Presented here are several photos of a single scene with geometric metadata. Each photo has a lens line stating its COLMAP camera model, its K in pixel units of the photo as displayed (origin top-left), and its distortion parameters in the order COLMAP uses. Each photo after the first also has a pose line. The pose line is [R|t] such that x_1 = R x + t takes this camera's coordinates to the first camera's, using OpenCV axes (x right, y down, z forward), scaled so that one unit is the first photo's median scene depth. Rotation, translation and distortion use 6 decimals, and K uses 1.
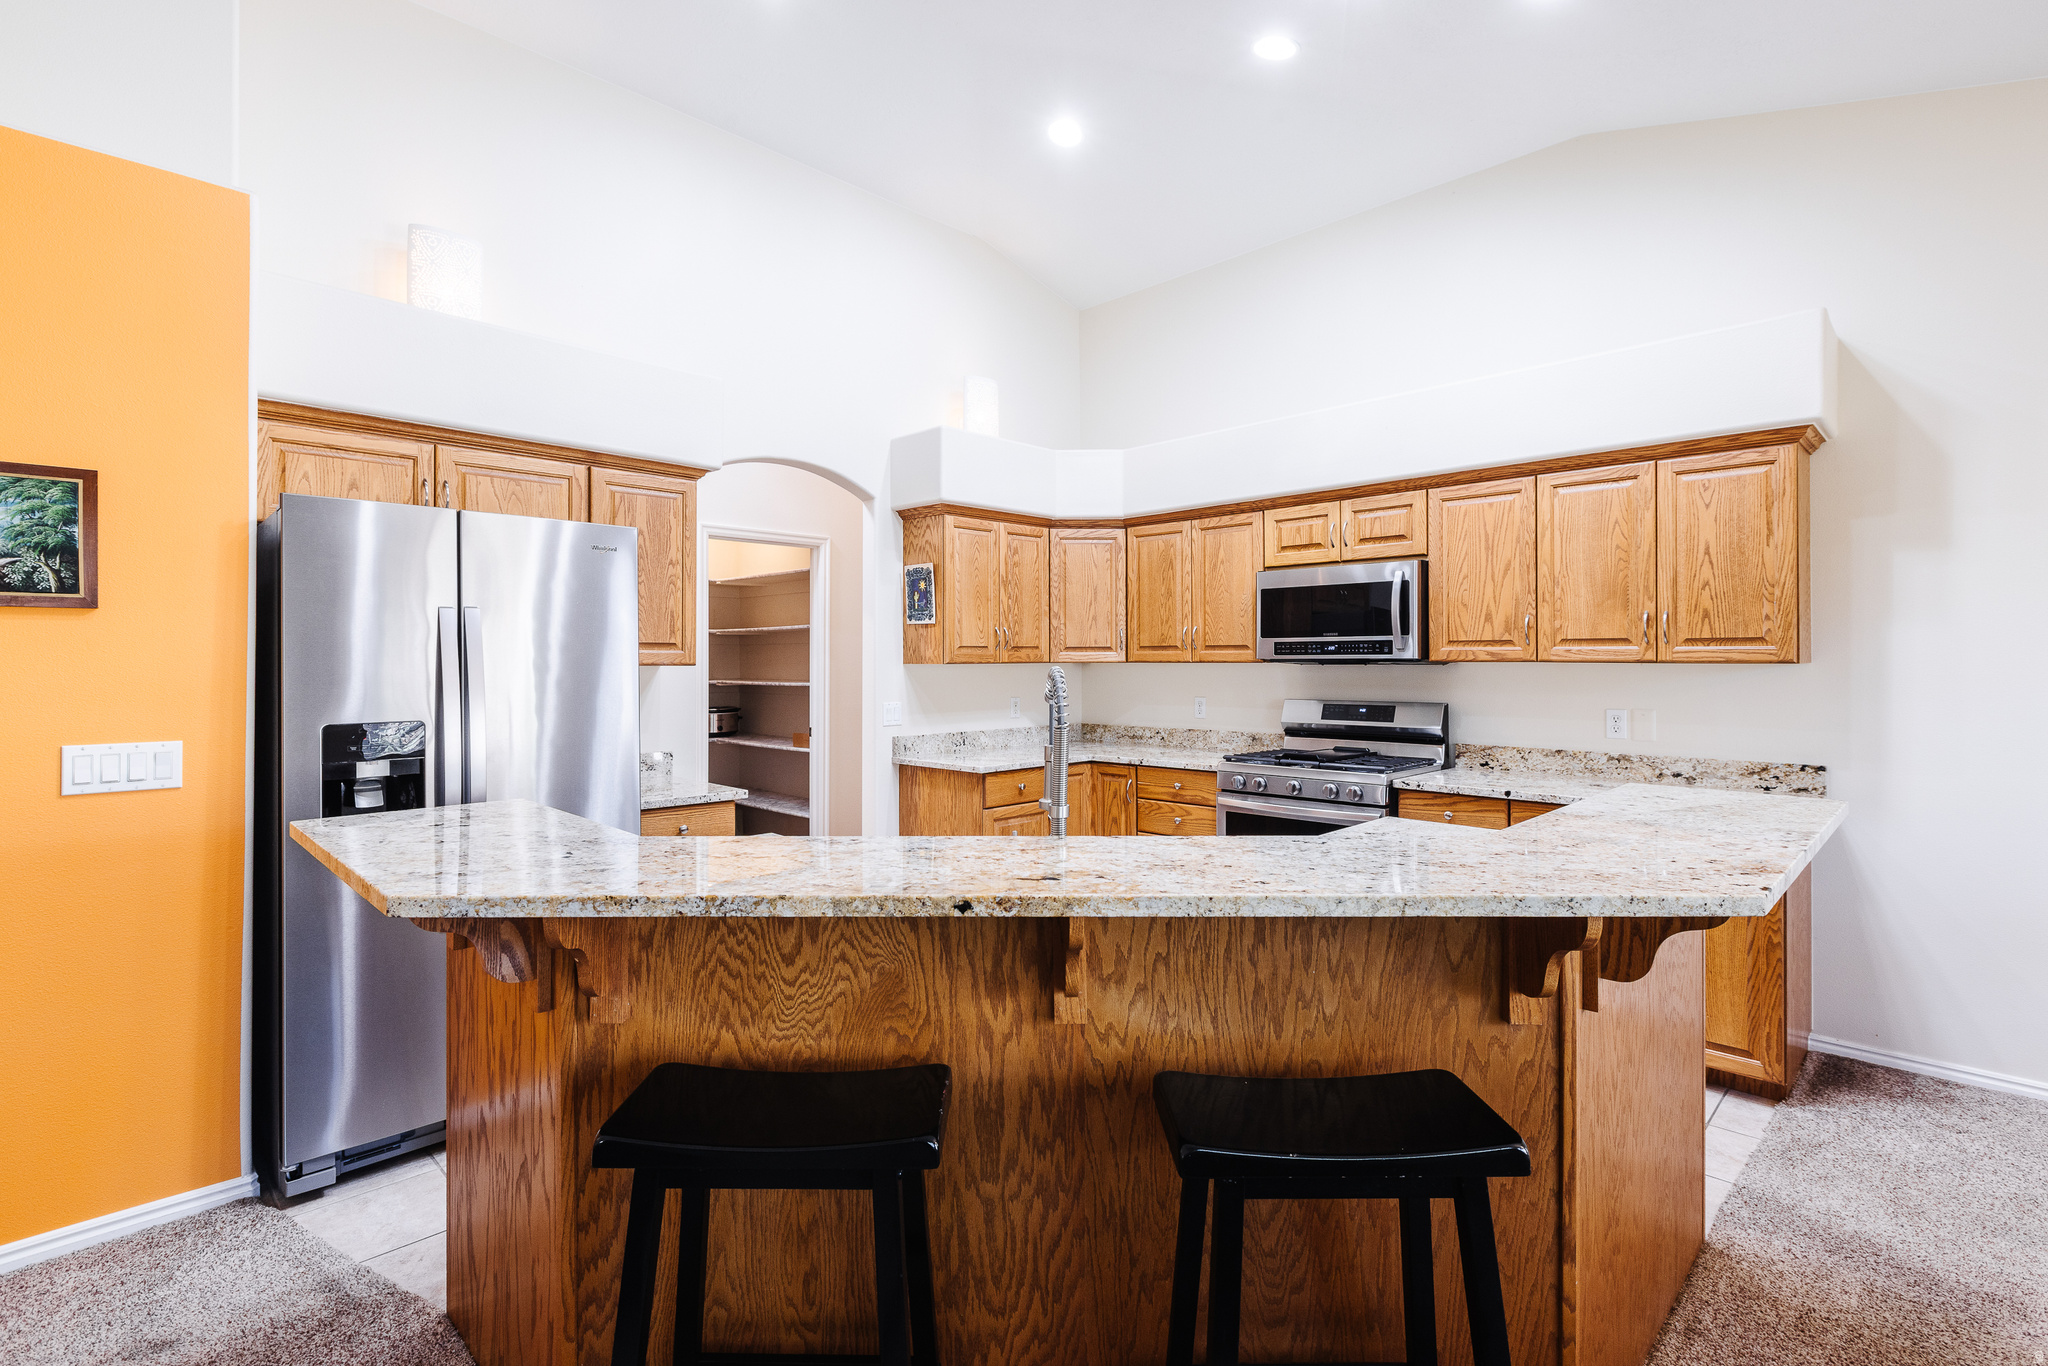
lens RADIAL K [[952.3, 0, 1024.0], [0, 952.3, 648.6], [0, 0, 1]] dist [0.003554, 0.000312]
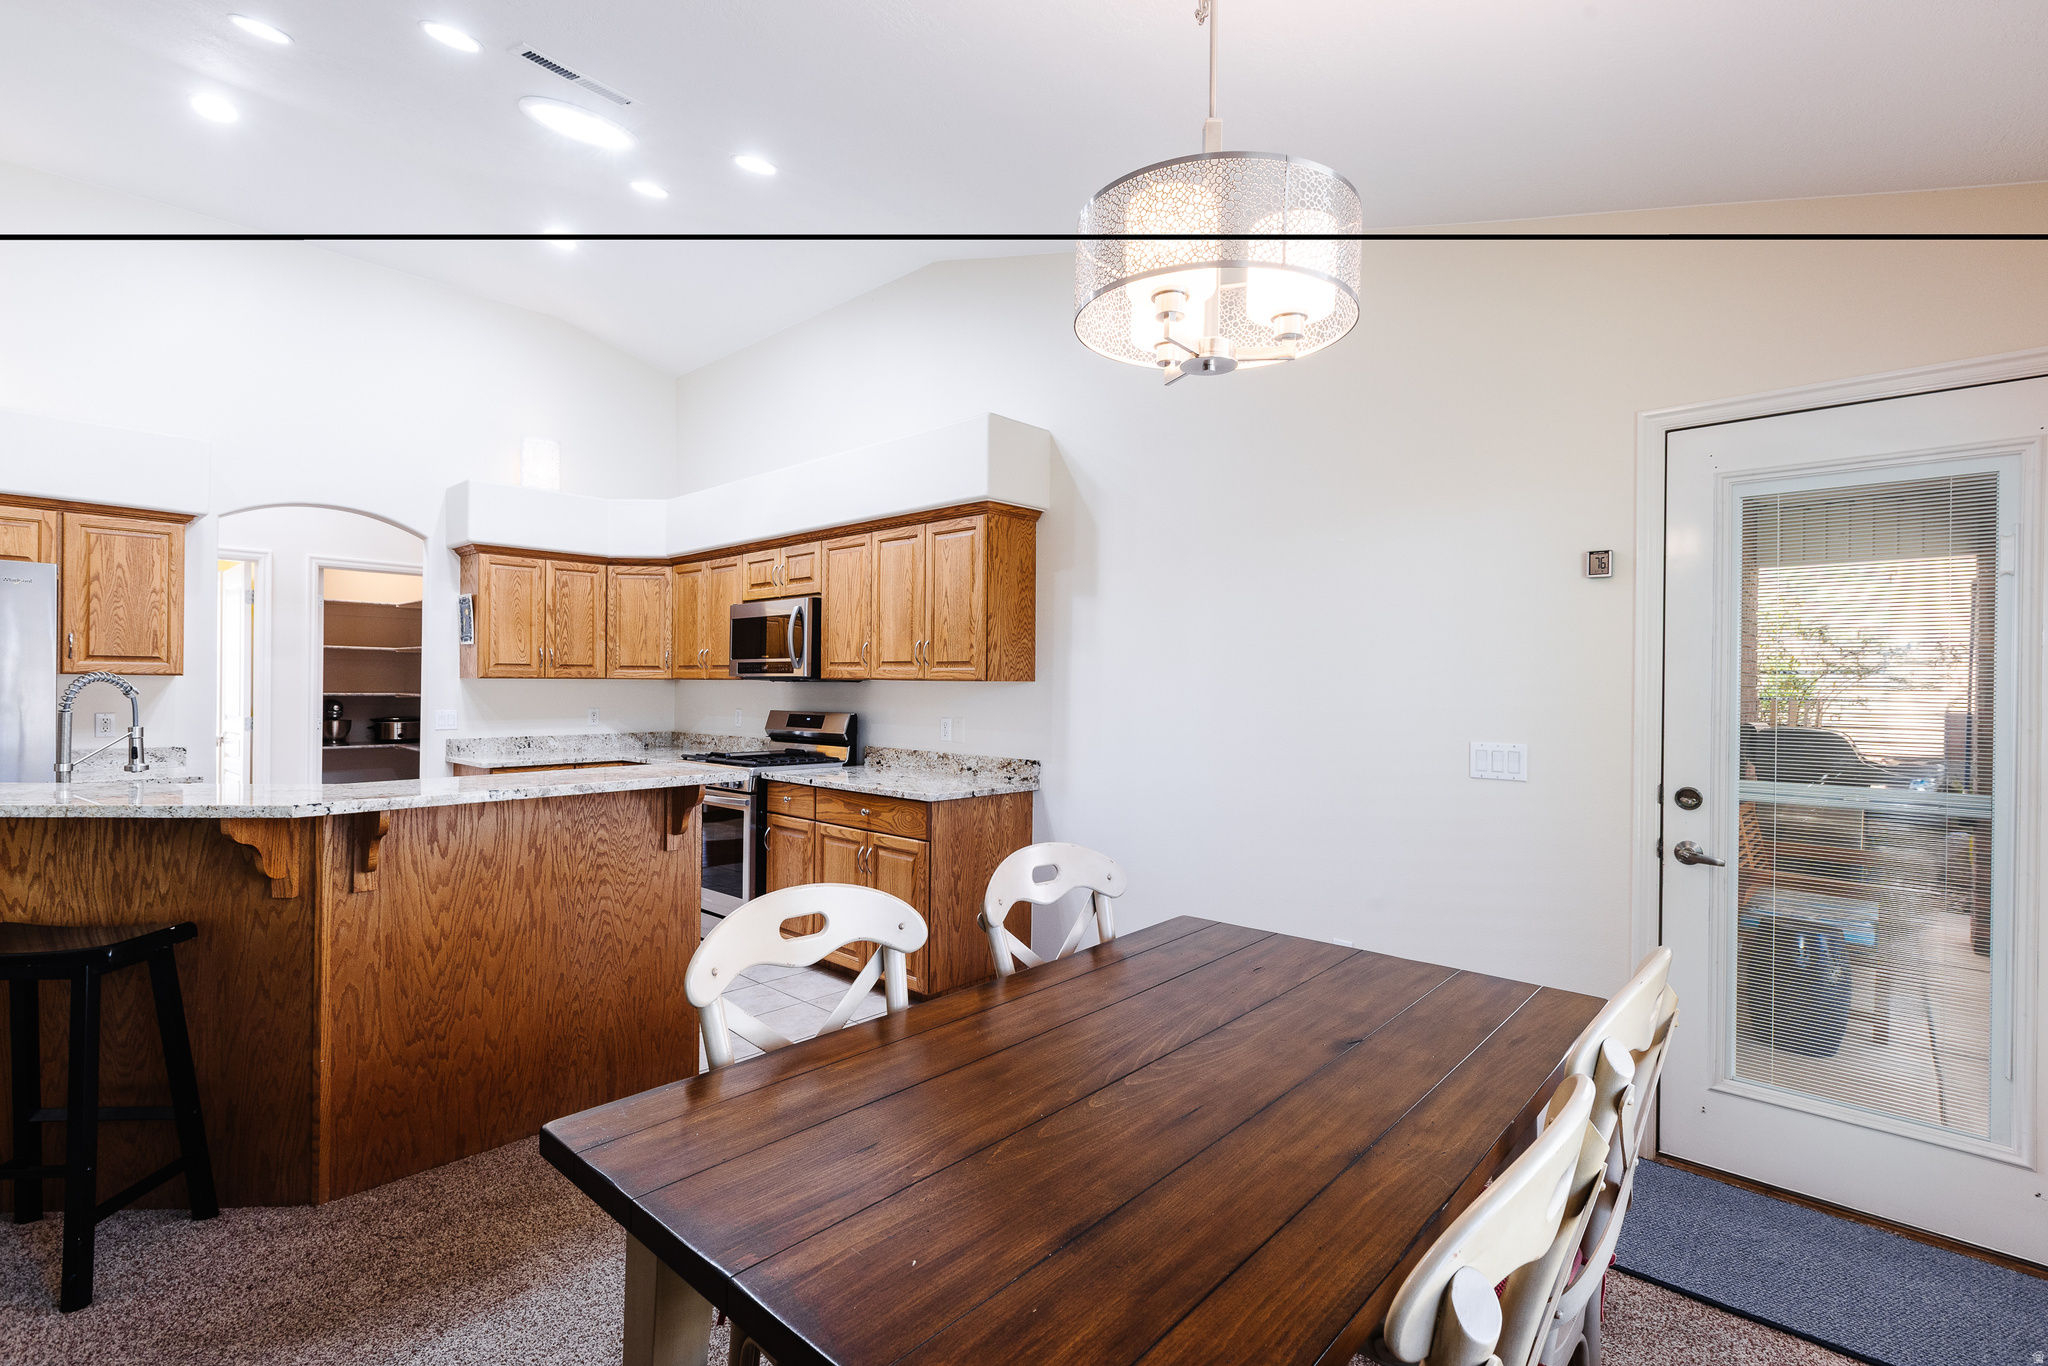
lens RADIAL K [[925.2, 0, 1024.0], [0, 925.2, 683.0], [0, 0, 1]] dist [-0.000054, 0.000318]
pose [[0.998966, 0.010596, 0.044216, 0.640577], [-0.011067, 0.999885, 0.010412, 0.003035], [-0.044101, -0.010890, 0.998968, -0.222373]]
